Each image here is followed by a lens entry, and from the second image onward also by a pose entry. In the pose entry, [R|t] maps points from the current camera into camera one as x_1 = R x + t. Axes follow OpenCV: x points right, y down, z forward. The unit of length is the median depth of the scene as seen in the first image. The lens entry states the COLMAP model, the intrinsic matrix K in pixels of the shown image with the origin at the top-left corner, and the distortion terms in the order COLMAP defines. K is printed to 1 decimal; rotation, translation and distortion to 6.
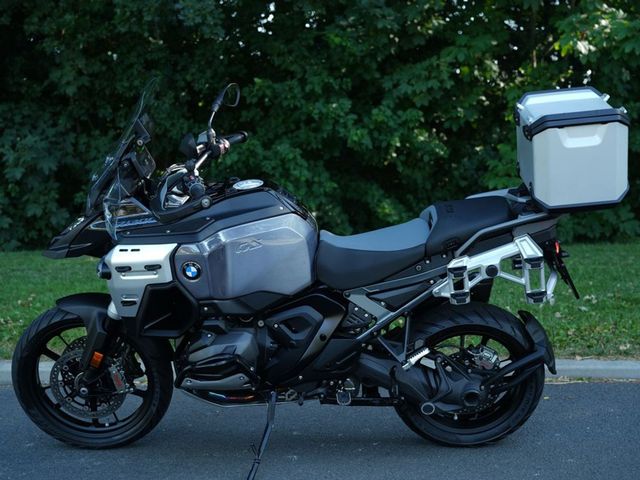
lens RADIAL K [[1004.9, 0, 320.0], [0, 1004.9, 240.0], [0, 0, 1]] dist [-0.110828, 1.048555]
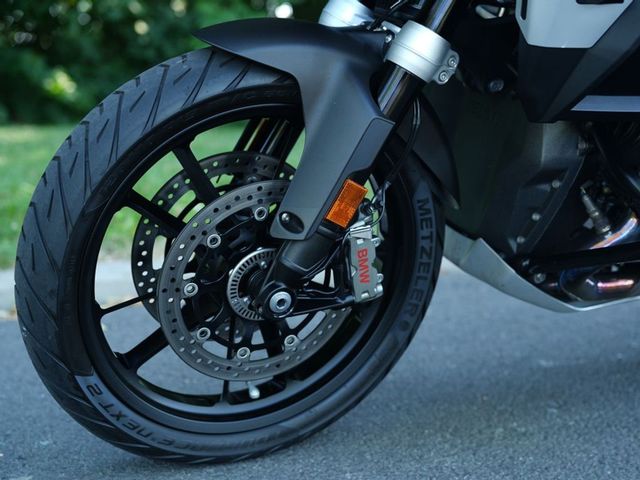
lens RADIAL K [[1004.9, 0, 320.0], [0, 1004.9, 240.0], [0, 0, 1]] dist [-0.110828, 1.048555]
pose [[0.856843, -0.051442, 0.513005, -0.423464], [0.020847, 0.997653, 0.065220, 0.113751], [-0.515156, -0.045189, 0.855904, 0.735150]]
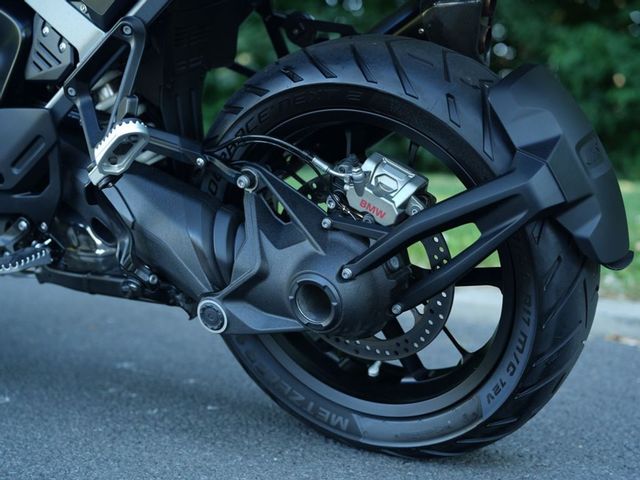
lens RADIAL K [[1004.9, 0, 320.0], [0, 1004.9, 240.0], [0, 0, 1]] dist [-0.110828, 1.048555]
pose [[0.858850, 0.077190, -0.506378, 0.334643], [-0.080649, 0.996628, 0.015136, 0.136417], [0.505839, 0.027839, 0.862179, 0.728980]]
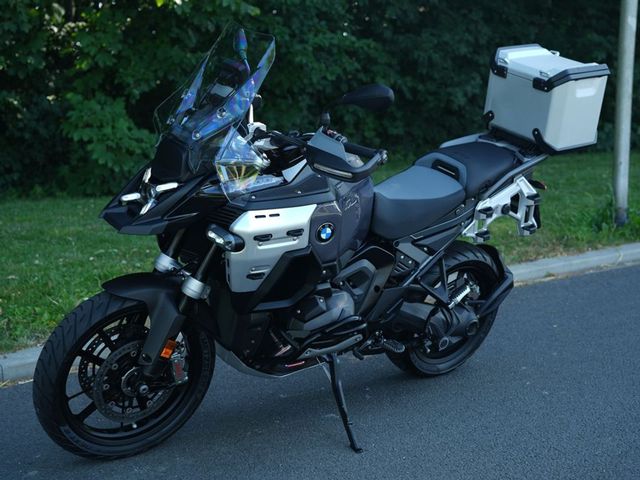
lens RADIAL K [[1004.9, 0, 320.0], [0, 1004.9, 240.0], [0, 0, 1]] dist [-0.110828, 1.048555]
pose [[0.777605, -0.095354, 0.621481, -0.671705], [0.063204, 0.995281, 0.073624, -0.029558], [-0.625568, -0.017971, 0.779962, 0.258290]]
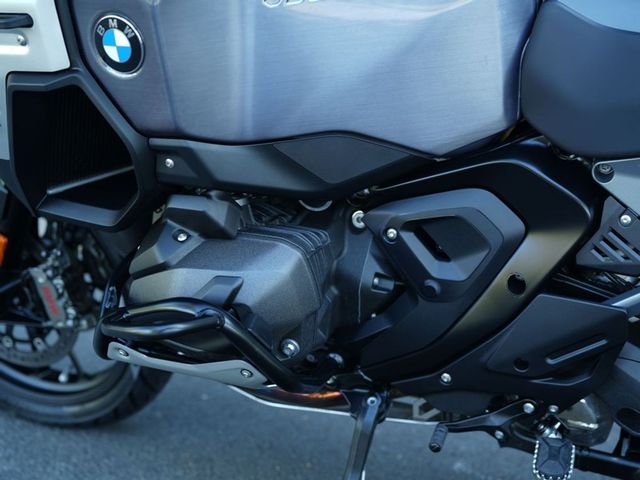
lens RADIAL K [[1004.9, 0, 320.0], [0, 1004.9, 240.0], [0, 0, 1]] dist [-0.110828, 1.048555]
pose [[0.942099, 0.146990, -0.301401, 0.042465], [-0.100920, 0.981421, 0.163179, 0.031662], [0.319787, -0.123314, 0.939431, 0.659690]]
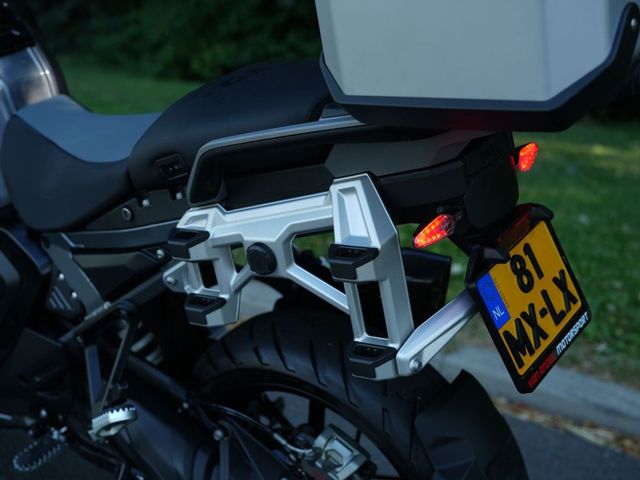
lens RADIAL K [[1004.9, 0, 320.0], [0, 1004.9, 240.0], [0, 0, 1]] dist [-0.110828, 1.048555]
pose [[0.816617, 0.196981, -0.542527, 0.379143], [-0.122909, 0.977750, 0.169998, -0.039704], [0.563942, -0.072141, 0.822657, 0.702676]]
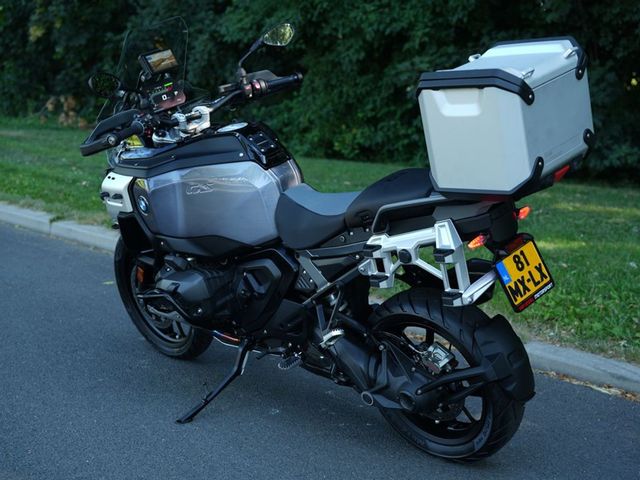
lens RADIAL K [[1004.9, 0, 320.0], [0, 1004.9, 240.0], [0, 0, 1]] dist [-0.110828, 1.048555]
pose [[0.740779, 0.163166, -0.651631, 0.653861], [-0.113440, 0.986506, 0.118058, -0.072589], [0.662101, -0.013534, 0.749292, 0.319446]]
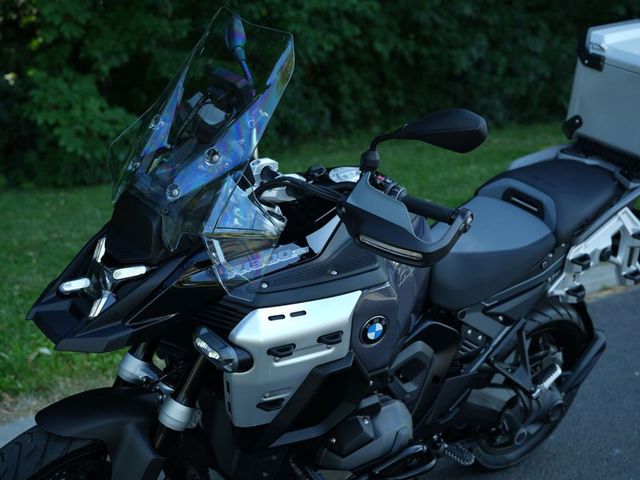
lens RADIAL K [[1004.9, 0, 320.0], [0, 1004.9, 240.0], [0, 0, 1]] dist [-0.110828, 1.048555]
pose [[0.766959, -0.139240, 0.626407, -0.500124], [0.083214, 0.989513, 0.118068, -0.093360], [-0.636278, -0.038427, 0.770502, 0.517268]]
